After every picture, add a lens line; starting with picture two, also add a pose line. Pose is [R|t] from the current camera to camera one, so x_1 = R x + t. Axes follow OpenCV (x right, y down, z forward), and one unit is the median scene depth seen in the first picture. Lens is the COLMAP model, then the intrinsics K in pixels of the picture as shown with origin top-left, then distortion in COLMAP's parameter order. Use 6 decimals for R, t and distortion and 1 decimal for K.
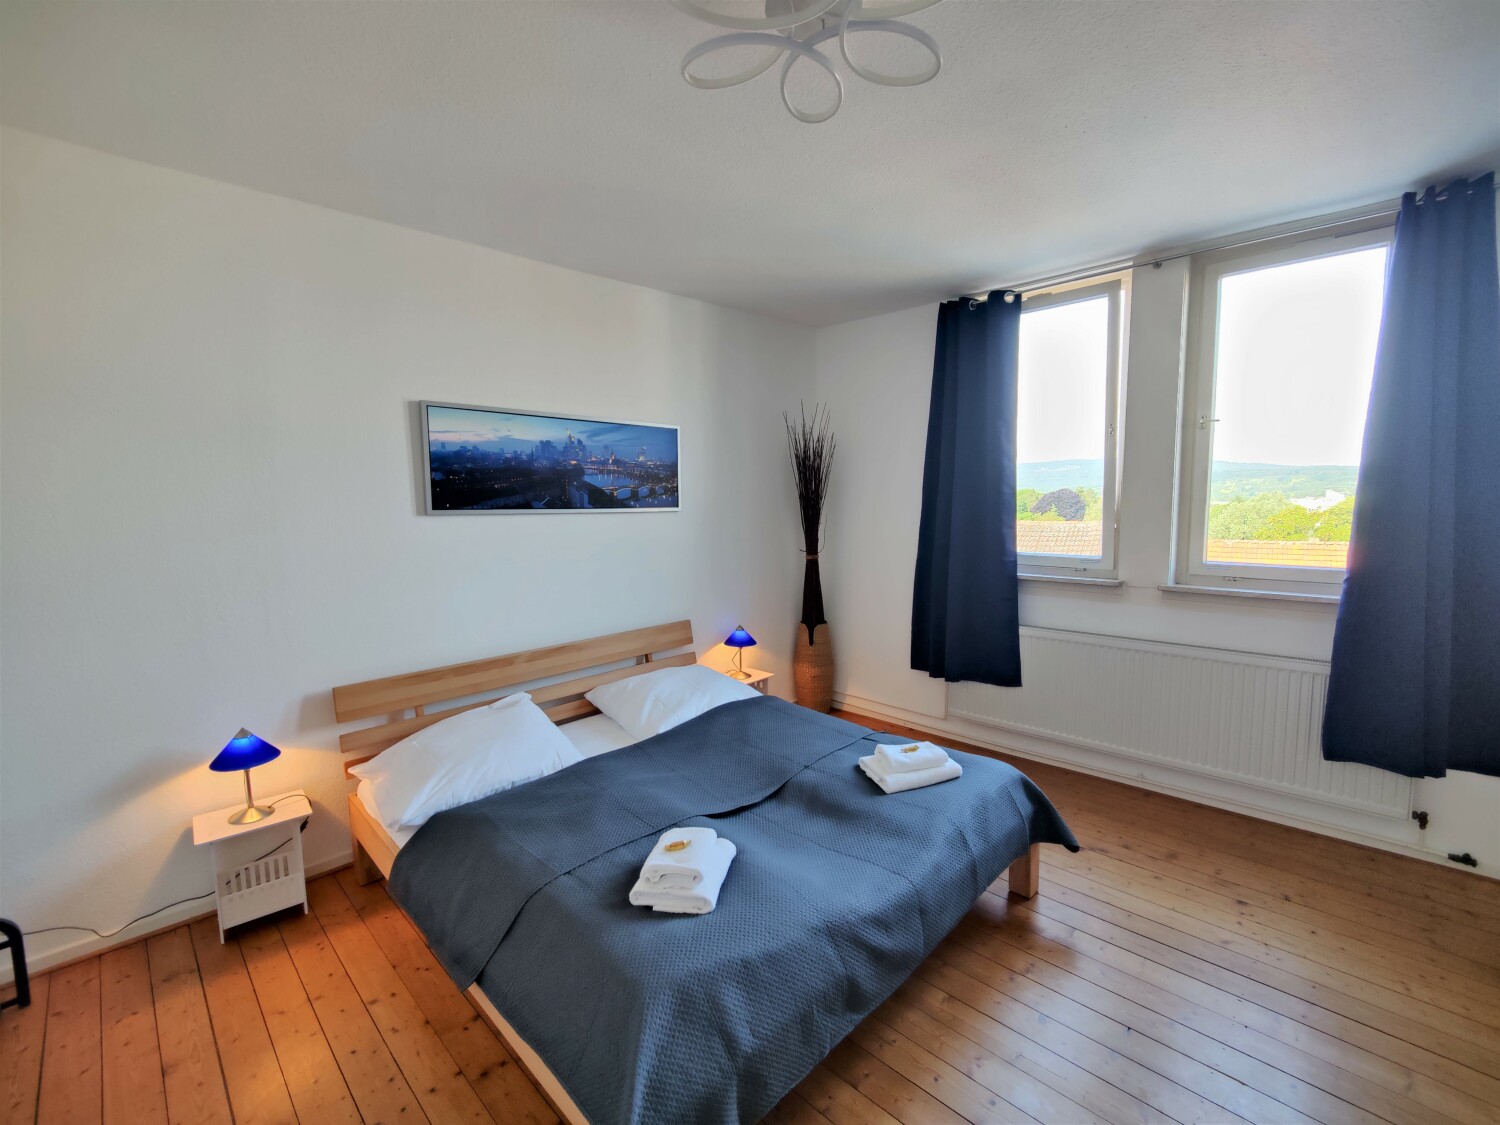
lens RADIAL K [[656.0, 0, 750.0], [0, 656.0, 562.5], [0, 0, 1]] dist [-0.000220, 0.000219]
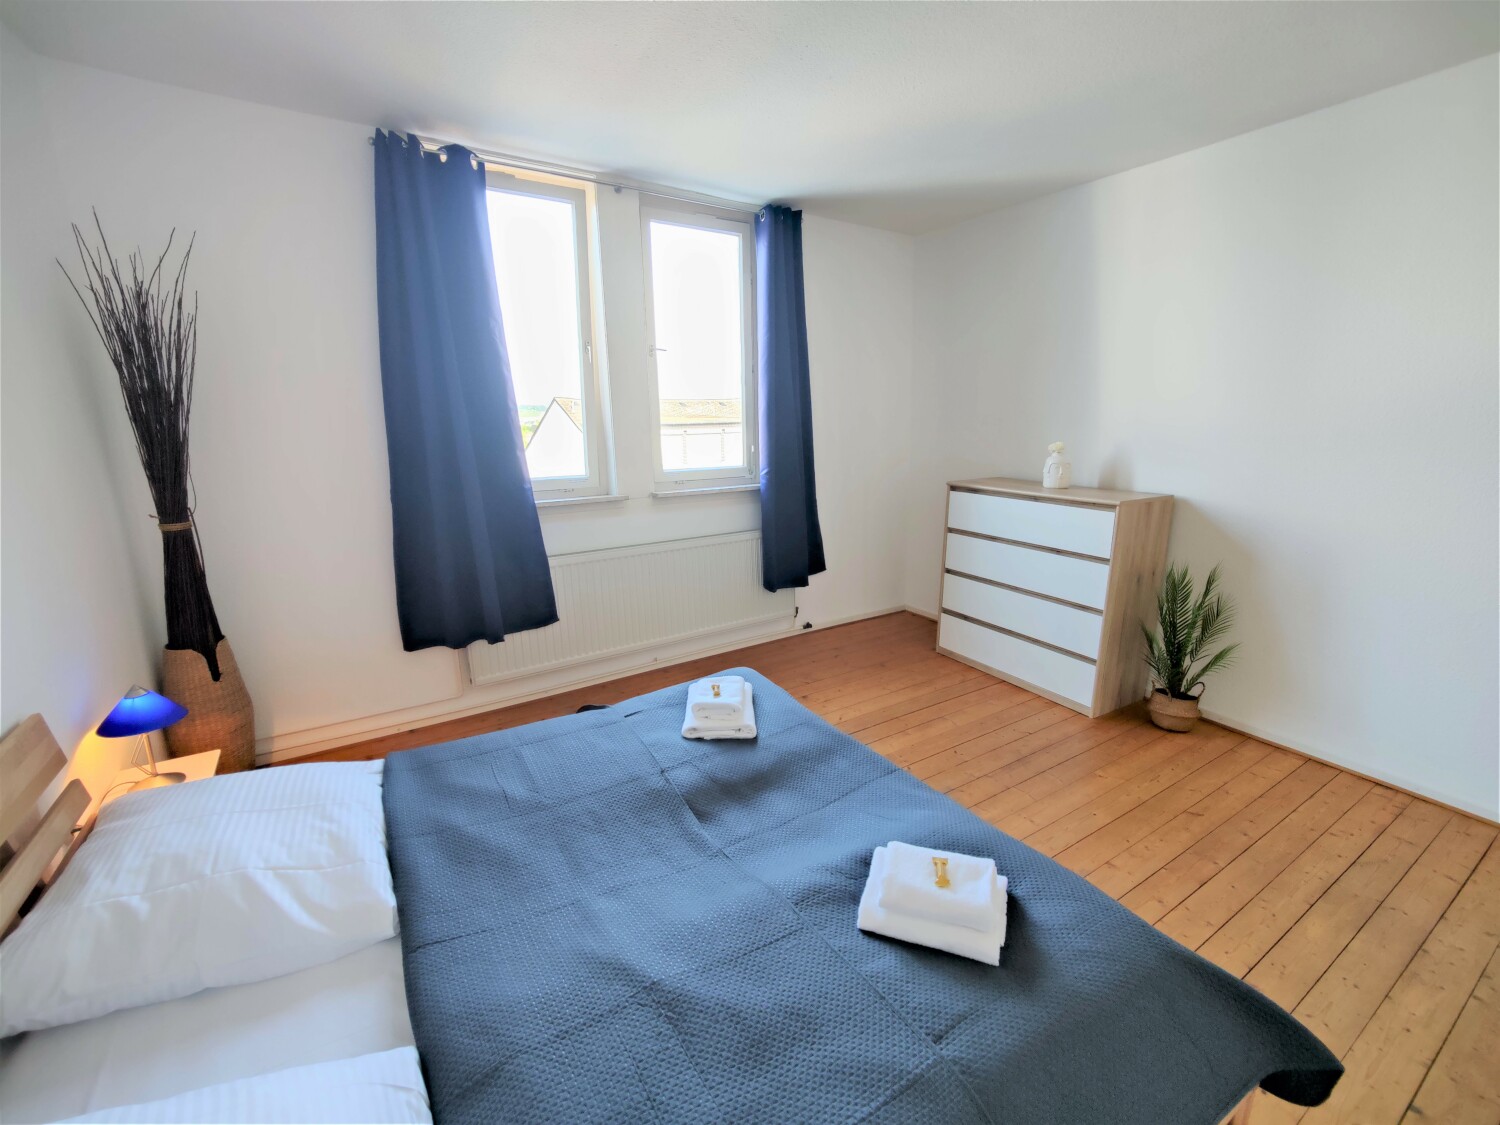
lens RADIAL K [[656.0, 0, 750.0], [0, 656.0, 562.5], [0, 0, 1]] dist [-0.000220, 0.000219]
pose [[0.215210, -0.202543, 0.955333, -0.446408], [0.107130, 0.977248, 0.183056, -0.037418], [-0.970674, 0.062949, 0.232012, 0.569203]]
